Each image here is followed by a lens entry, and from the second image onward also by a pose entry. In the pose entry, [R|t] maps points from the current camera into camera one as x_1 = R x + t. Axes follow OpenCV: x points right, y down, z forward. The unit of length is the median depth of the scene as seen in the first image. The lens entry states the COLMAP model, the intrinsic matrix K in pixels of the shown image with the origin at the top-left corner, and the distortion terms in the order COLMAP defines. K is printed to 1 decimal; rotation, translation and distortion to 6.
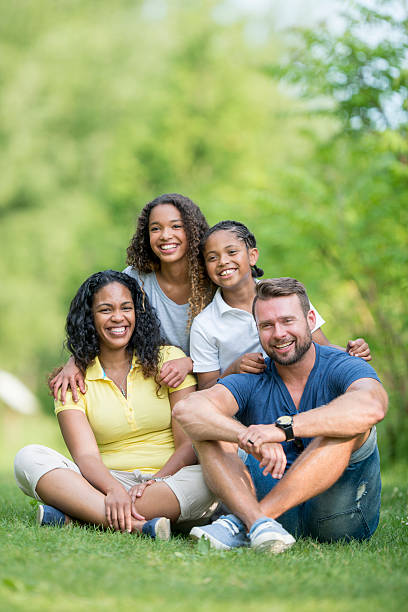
lens RADIAL K [[4444.1, 0, 228.7], [0, 4444.1, 275.9], [0, 0, 1]] dist [-2.026638, 0.000000]
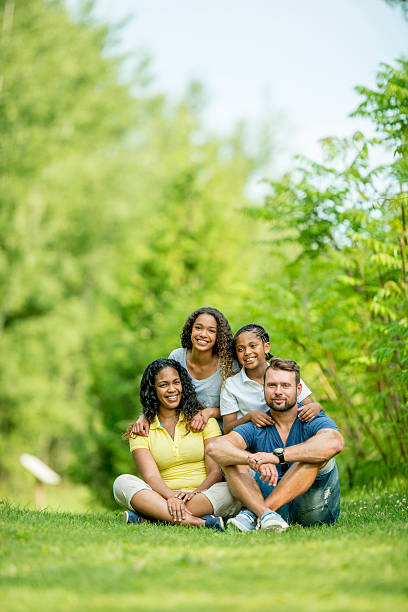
lens RADIAL K [[4581.6, 0, 205.0], [0, 4581.6, 309.2], [0, 0, 1]] dist [-1.393352, 0.000000]
pose [[0.998910, -0.046442, 0.004681, -0.017144], [0.046493, 0.998853, -0.011459, 0.000397], [-0.004143, 0.011664, 0.999923, -0.572071]]
